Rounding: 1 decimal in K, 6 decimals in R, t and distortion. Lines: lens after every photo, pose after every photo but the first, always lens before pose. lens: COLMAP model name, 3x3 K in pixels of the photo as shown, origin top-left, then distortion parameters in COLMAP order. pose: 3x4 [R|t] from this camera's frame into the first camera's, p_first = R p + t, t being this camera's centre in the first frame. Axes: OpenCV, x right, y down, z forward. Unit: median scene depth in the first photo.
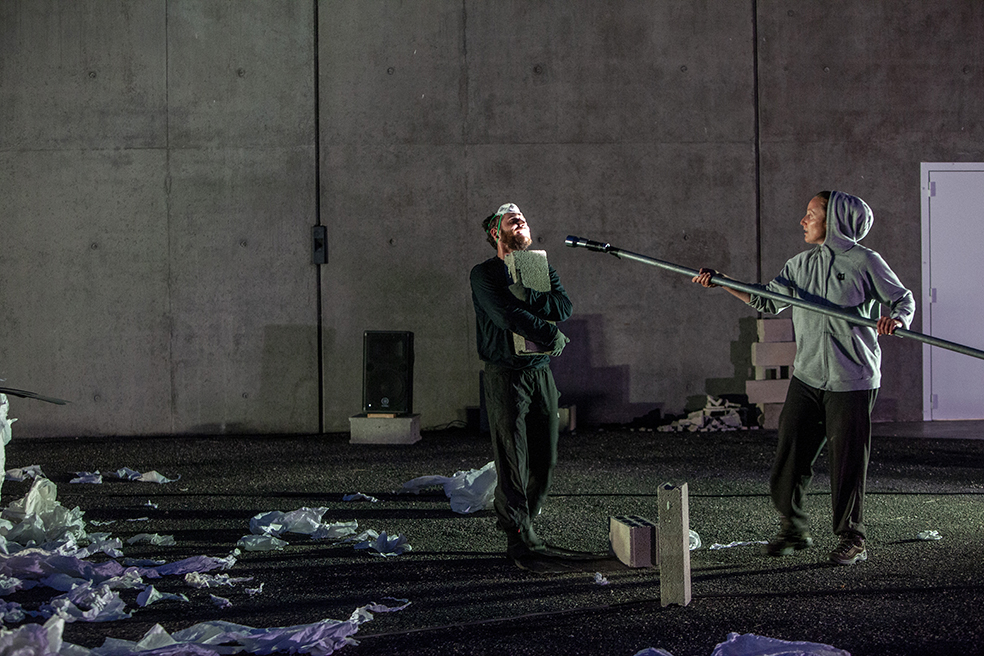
lens RADIAL K [[2141.0, 0, 493.4], [0, 2141.0, 328.8], [0, 0, 1]] dist [-0.274323, 0.000000]
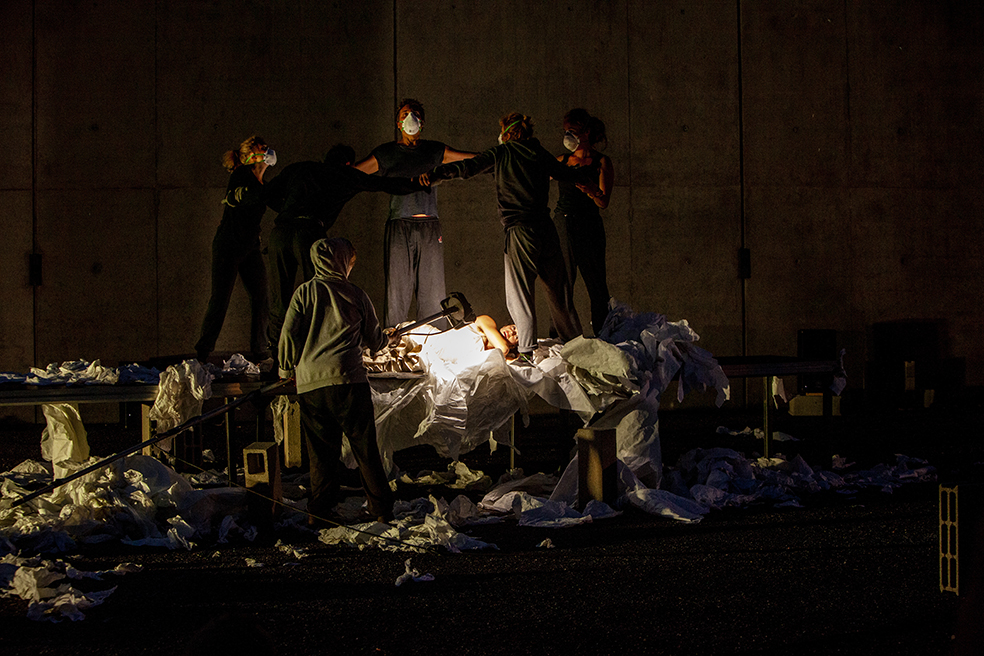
lens RADIAL K [[1938.3, 0, 491.8], [0, 1938.3, 329.6], [0, 0, 1]] dist [-0.299576, 0.000000]
pose [[0.996357, 0.002856, 0.085234, -0.331783], [-0.001985, 0.999945, -0.010299, 0.012904], [-0.085259, 0.010092, 0.996308, -0.144629]]
